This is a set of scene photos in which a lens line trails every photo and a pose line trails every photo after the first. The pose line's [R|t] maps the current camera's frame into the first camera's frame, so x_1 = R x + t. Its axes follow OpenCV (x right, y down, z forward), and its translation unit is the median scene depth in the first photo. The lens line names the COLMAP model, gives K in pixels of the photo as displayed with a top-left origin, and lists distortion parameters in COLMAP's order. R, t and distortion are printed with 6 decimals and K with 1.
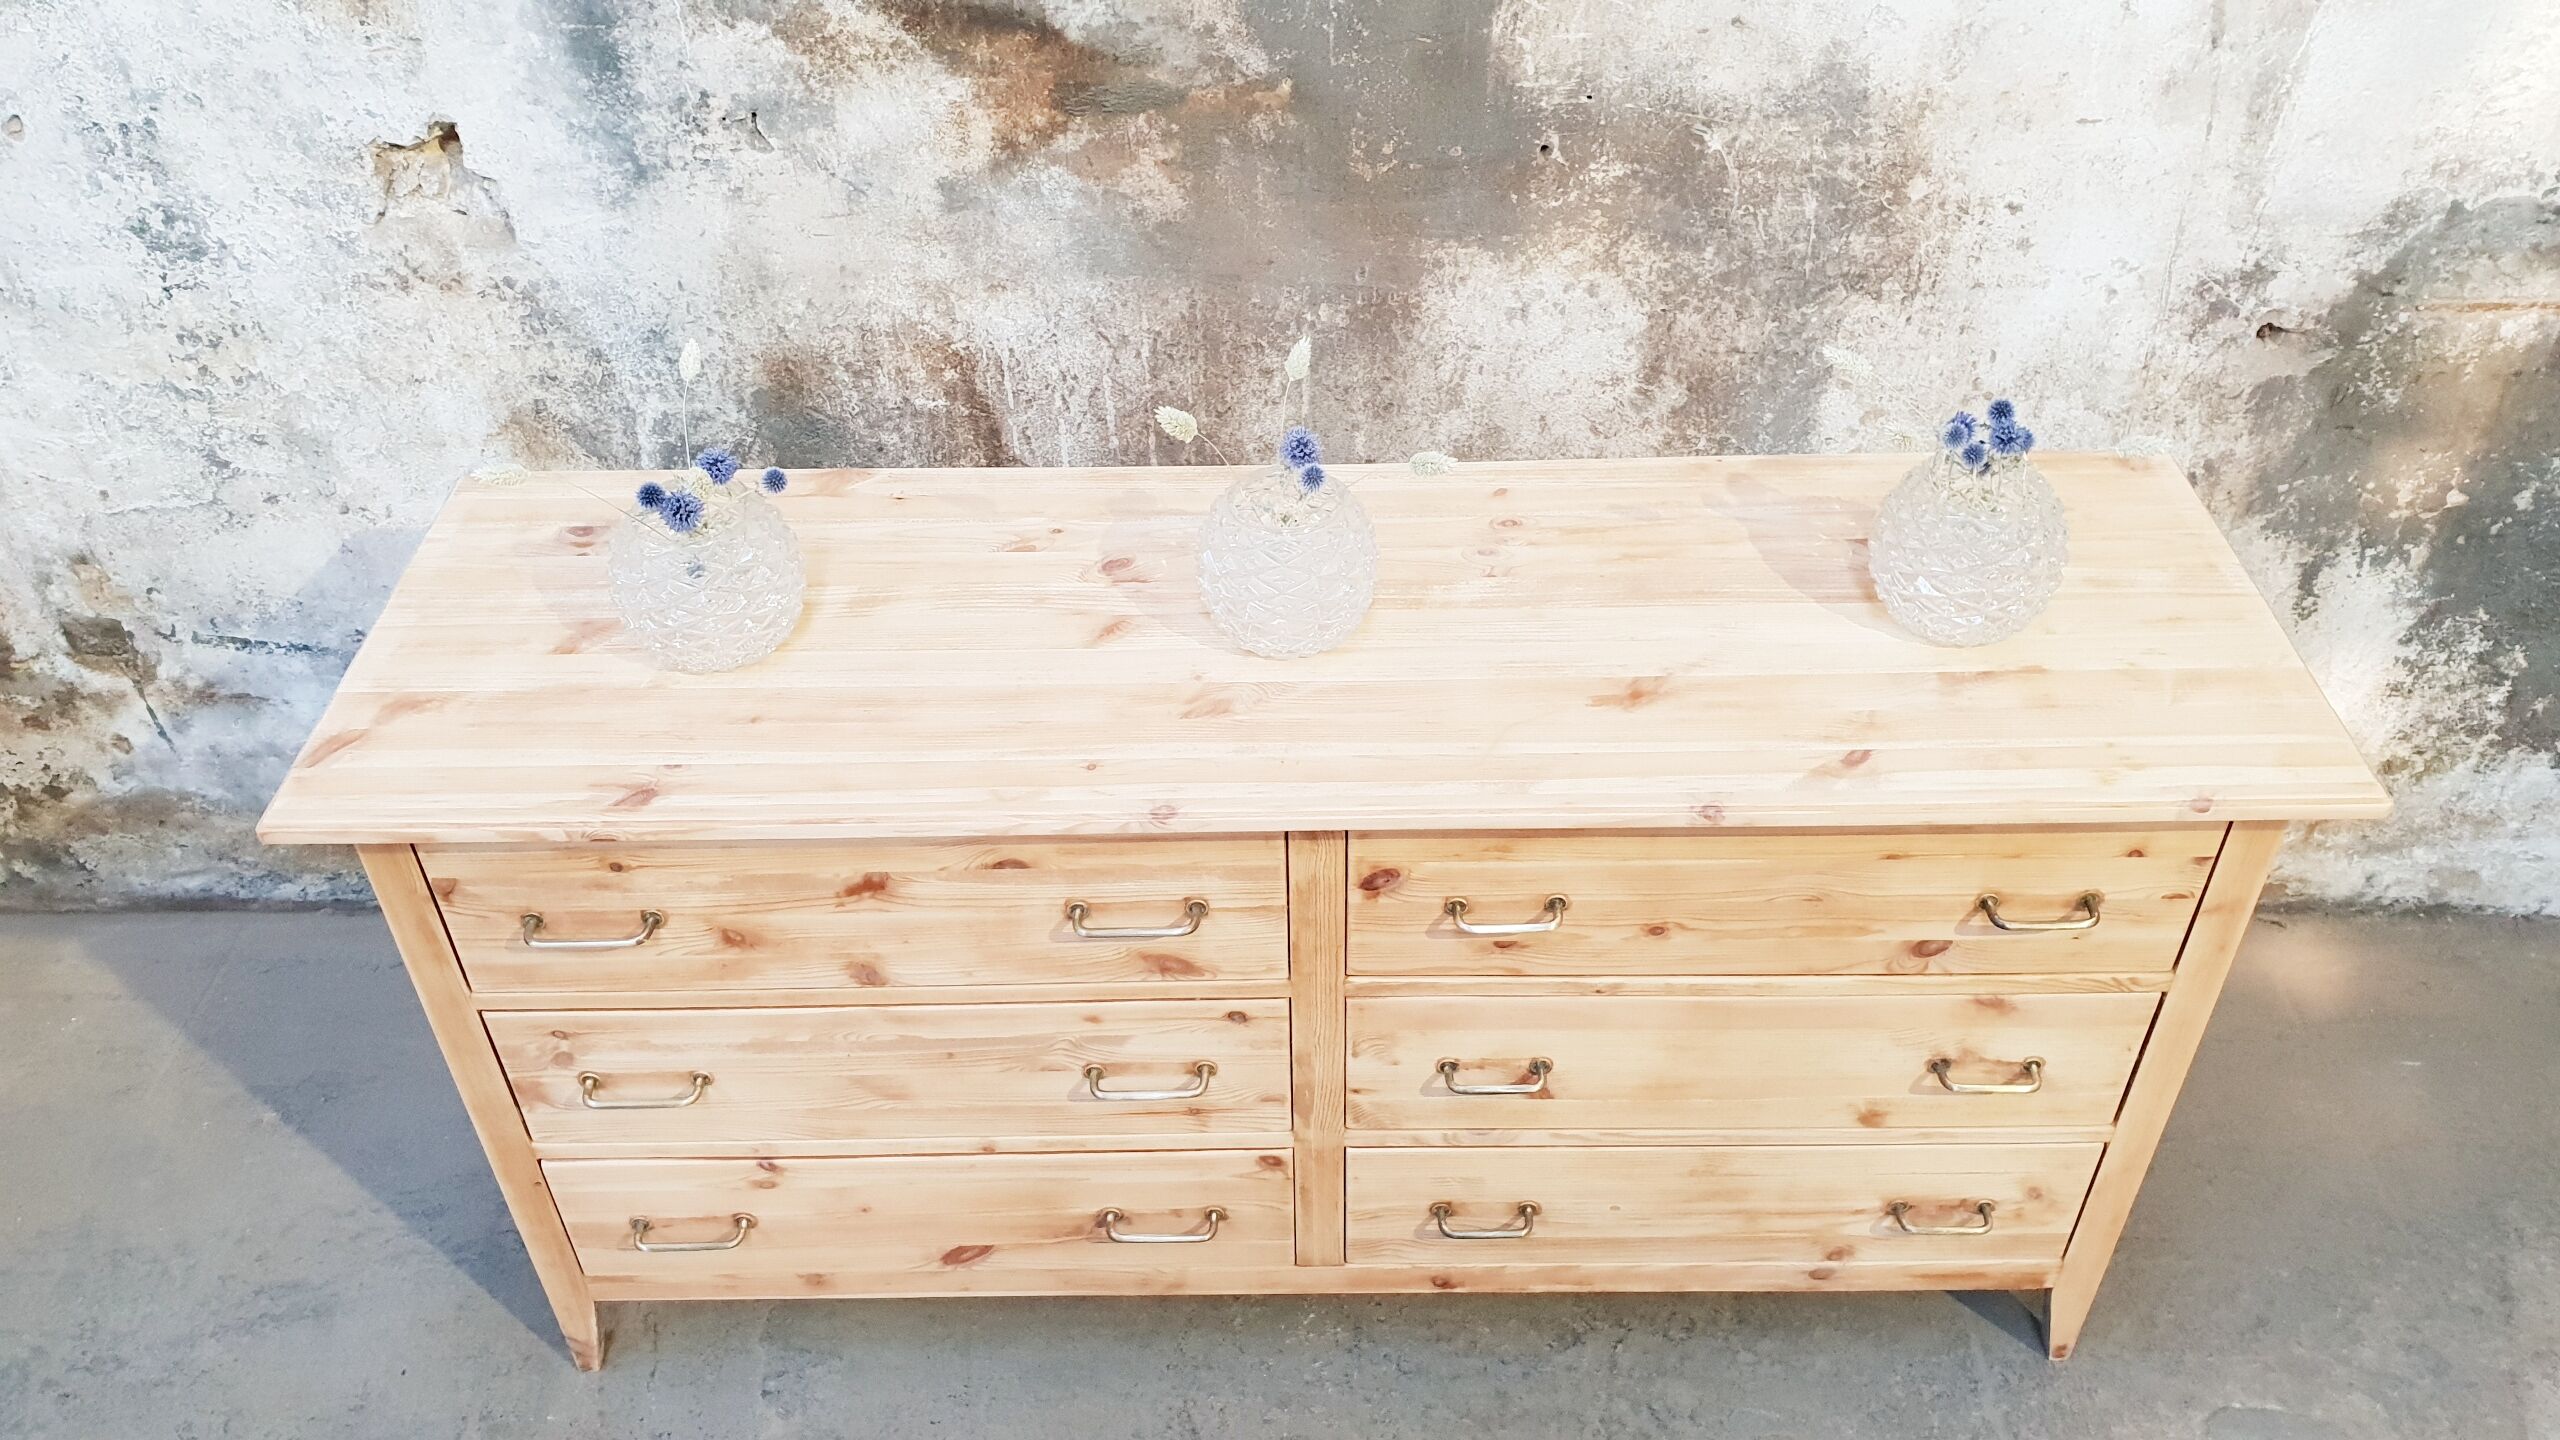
lens RADIAL K [[2010.5, 0, 1286.3], [0, 2010.5, 702.0], [0, 0, 1]] dist [0.007222, 0.010692]
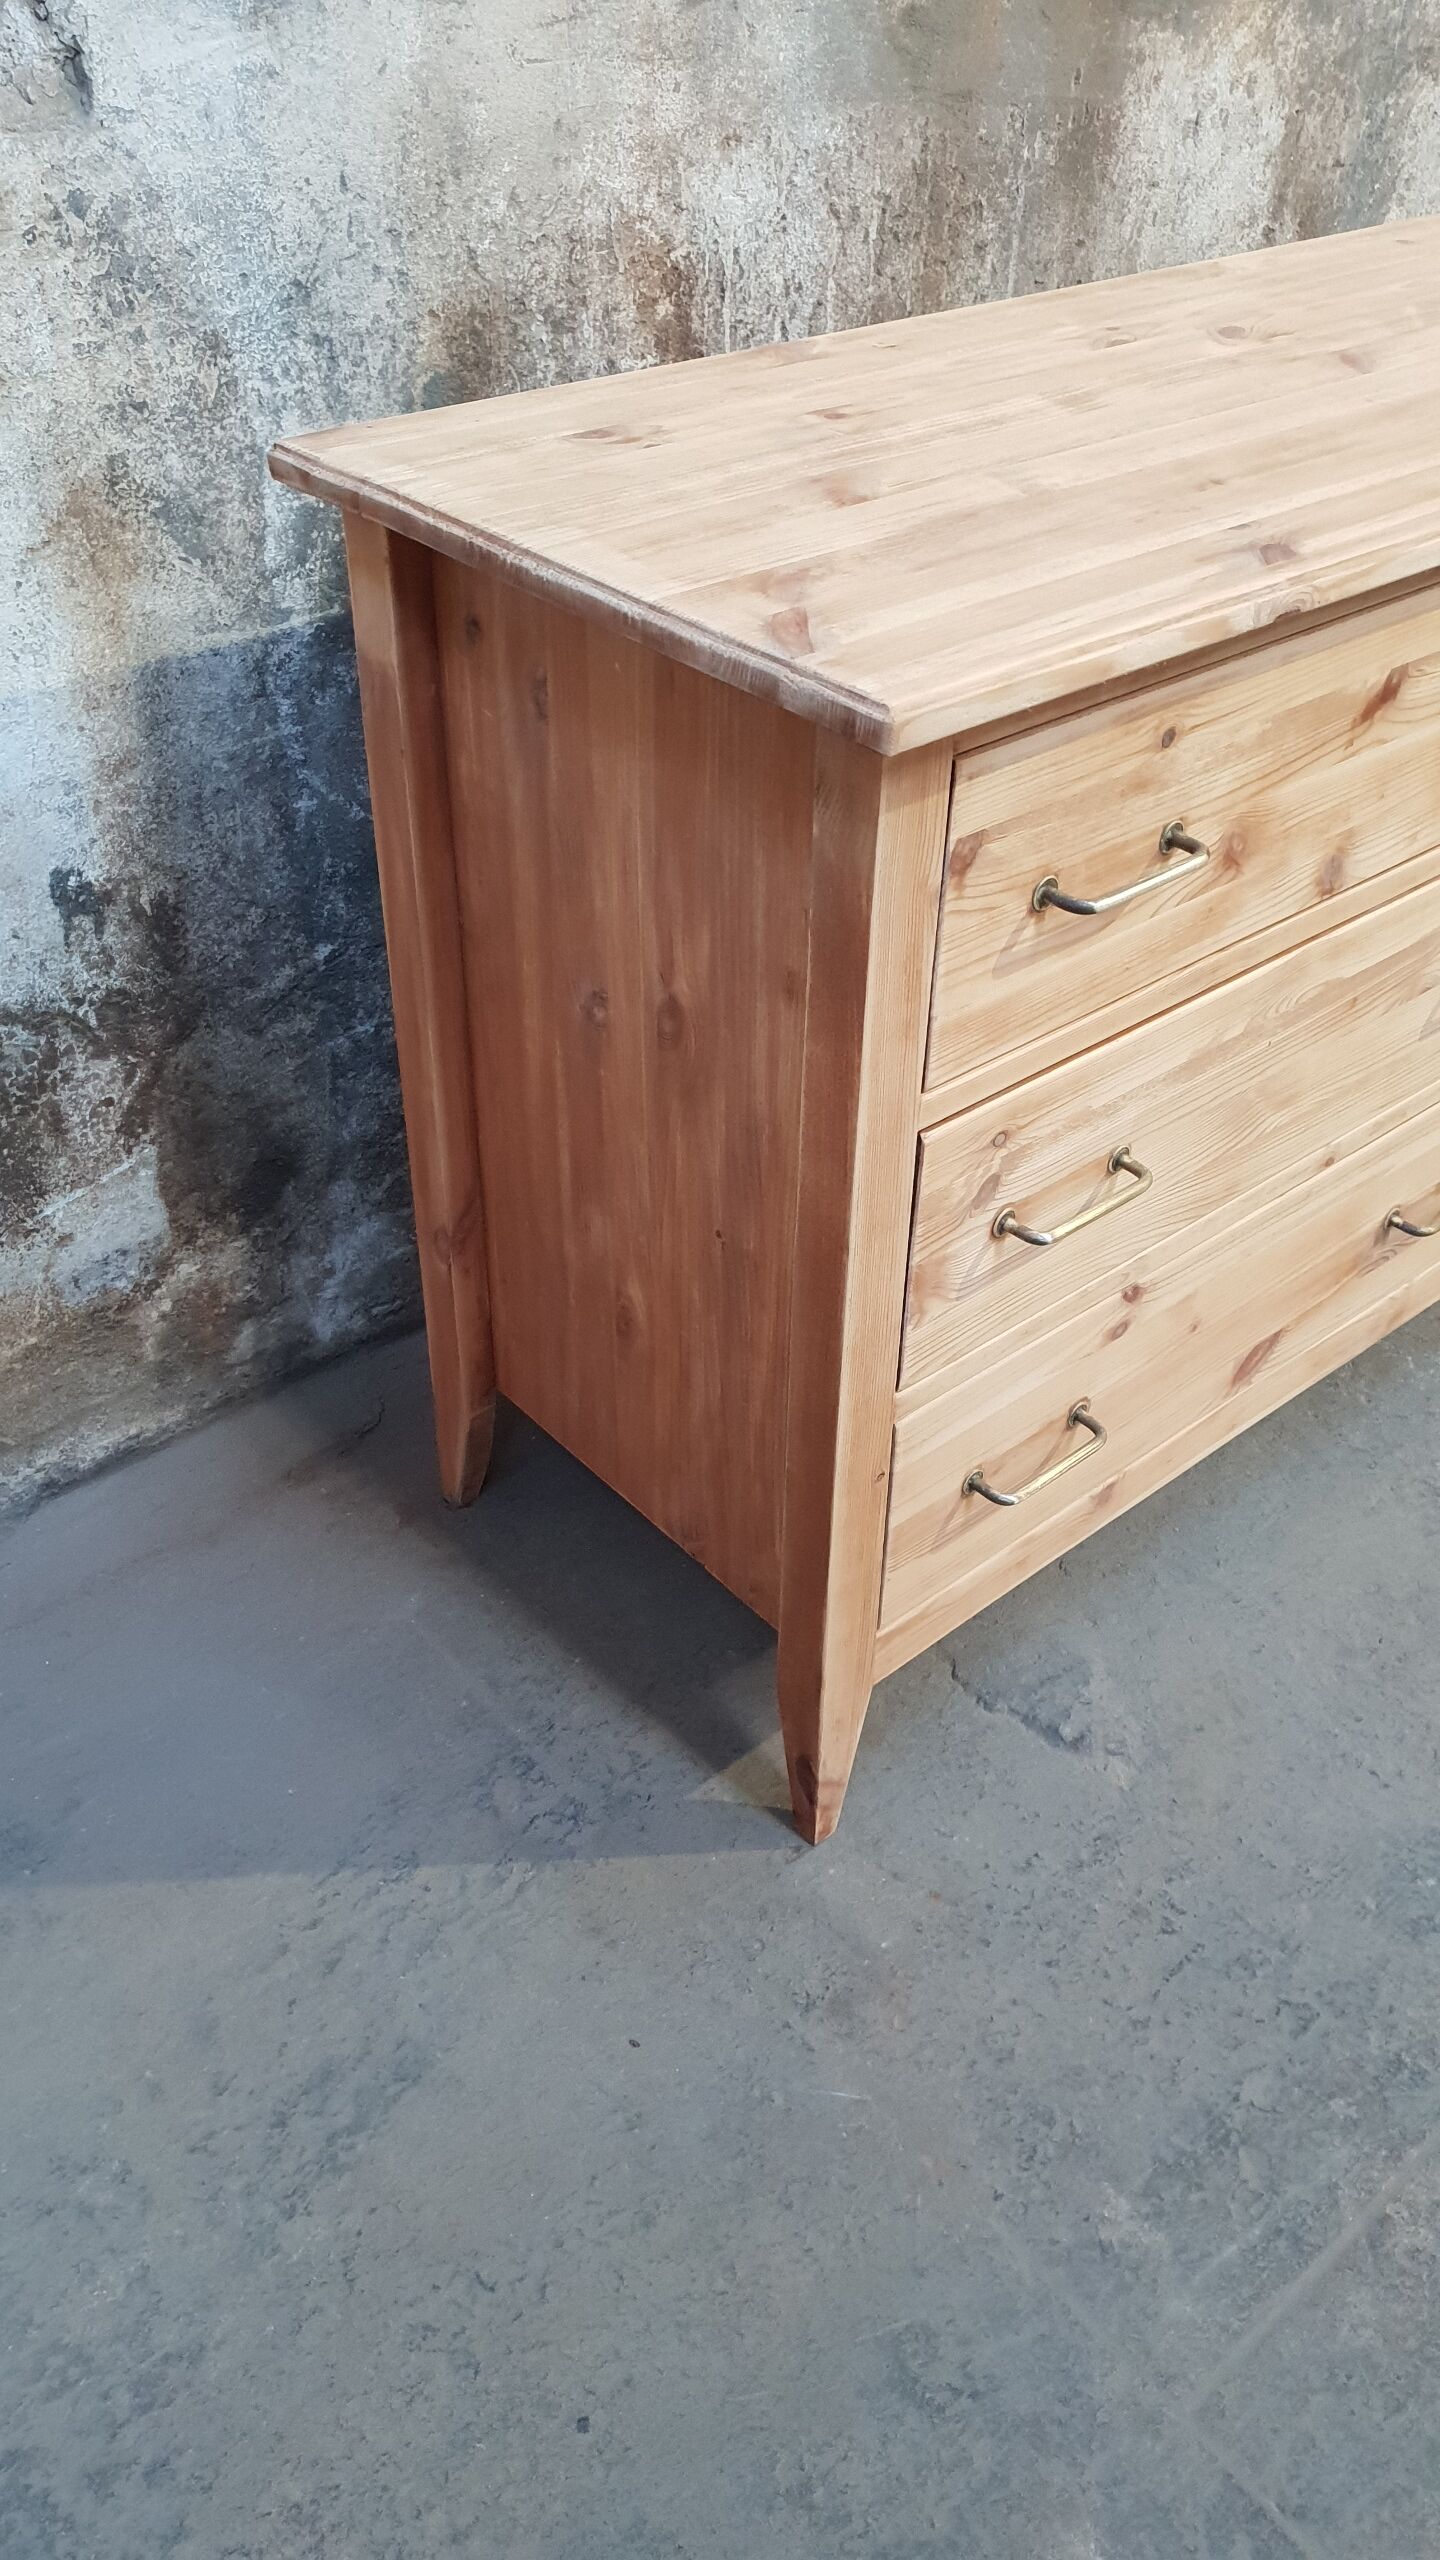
lens RADIAL K [[2010.5, 0, 716.8], [0, 2010.5, 1338.1], [0, 0, 1]] dist [0.007222, 0.010692]
pose [[0.760814, -0.387208, 0.520799, -0.696588], [0.397911, 0.912284, 0.096982, 0.112305], [-0.512669, 0.133447, 0.848153, 0.458404]]
